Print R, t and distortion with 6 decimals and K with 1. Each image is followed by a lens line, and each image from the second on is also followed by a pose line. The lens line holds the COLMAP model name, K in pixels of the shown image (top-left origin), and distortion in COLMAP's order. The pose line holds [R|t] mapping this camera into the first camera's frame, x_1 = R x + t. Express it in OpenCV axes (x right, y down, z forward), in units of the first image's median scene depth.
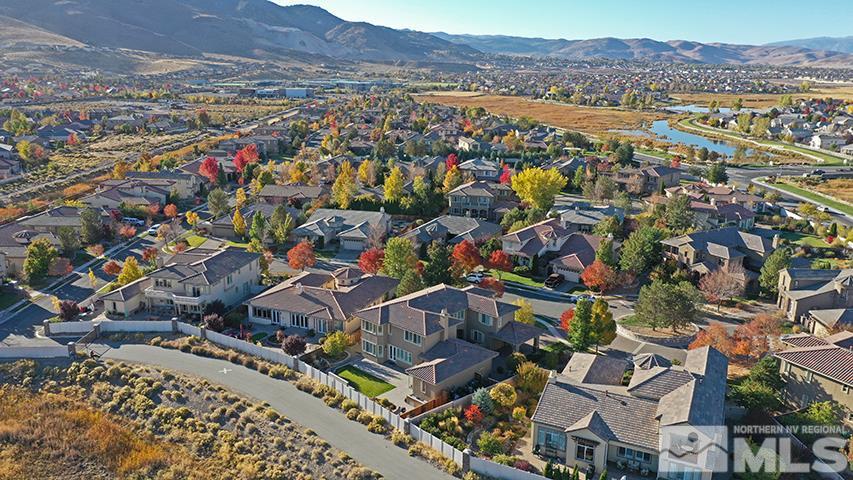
lens RADIAL K [[665.8, 0, 423.6], [0, 665.8, 239.7], [0, 0, 1]] dist [-0.000725, -0.004794]
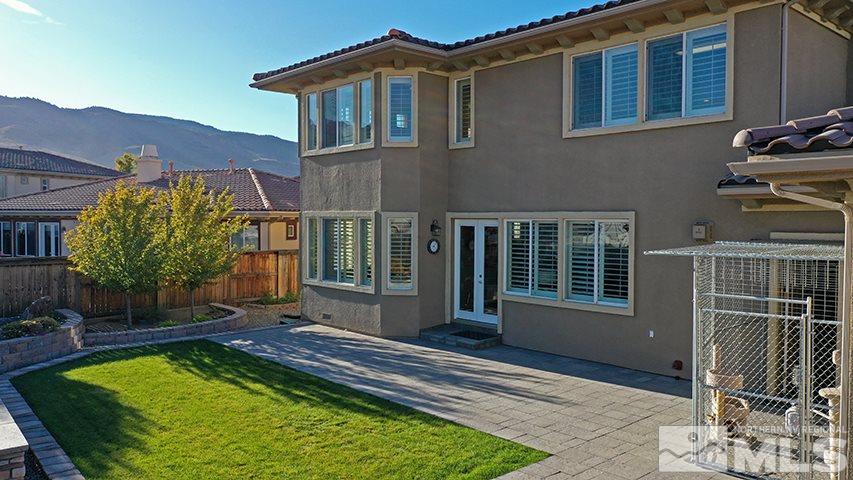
lens RADIAL K [[665.8, 0, 425.9], [0, 665.8, 238.6], [0, 0, 1]] dist [-0.000725, -0.004794]
pose [[0.996971, -0.006578, -0.077490, -0.053569], [-0.010799, 0.975053, -0.221708, 0.228657], [0.077016, 0.221874, 0.972029, 0.971983]]
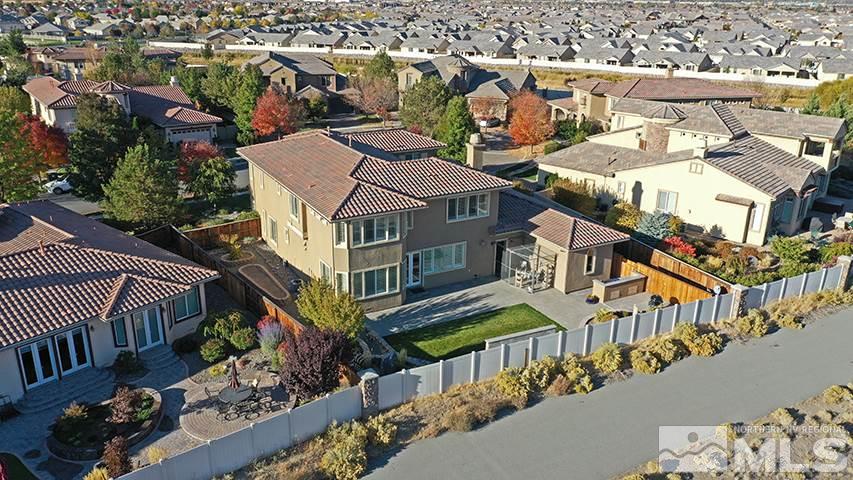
lens RADIAL K [[665.8, 0, 430.7], [0, 665.8, 242.5], [0, 0, 1]] dist [-0.000725, -0.004794]
pose [[0.294817, -0.329505, 0.896944, -0.496263], [0.229295, 0.935634, 0.268352, 0.045236], [-0.927635, 0.126550, 0.351395, 0.956204]]
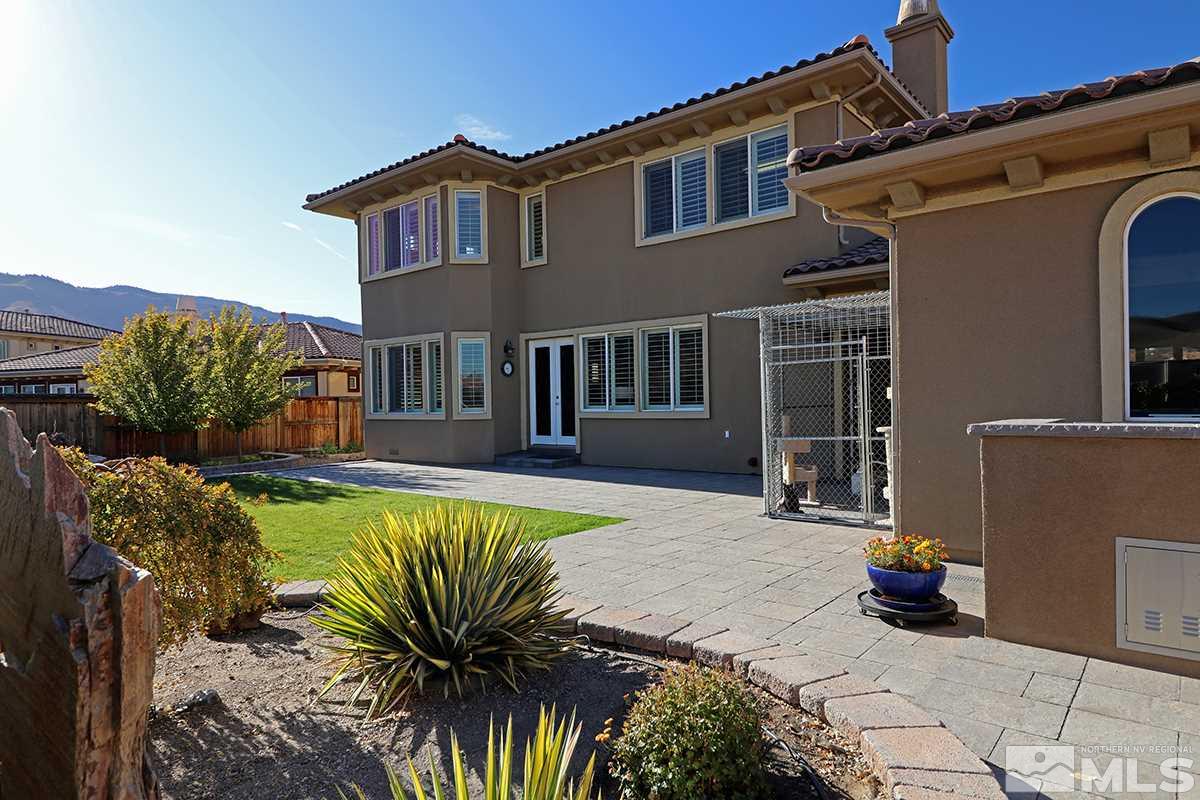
lens RADIAL K [[694.2, 0, 611.7], [0, 694.2, 404.1], [0, 0, 1]] dist [-0.001833, -0.006185]
pose [[0.996447, -0.031947, 0.077926, -0.052831], [0.050075, 0.968686, -0.243186, 0.245180], [-0.067716, 0.246224, 0.966844, 0.974168]]
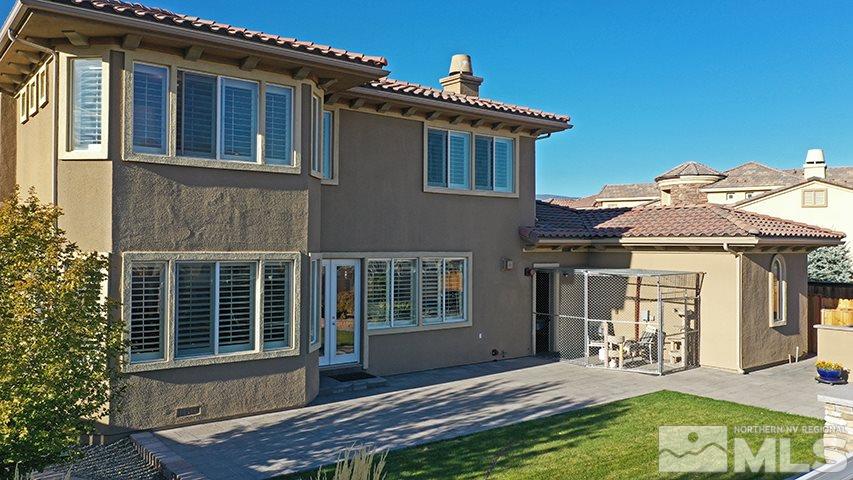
lens RADIAL K [[665.8, 0, 421.0], [0, 665.8, 237.5], [0, 0, 1]] dist [-0.000725, -0.004794]
pose [[0.149228, 0.000664, 0.988803, -0.222949], [0.245827, 0.968578, -0.037750, 0.190293], [-0.957758, 0.248708, 0.144375, 1.097985]]
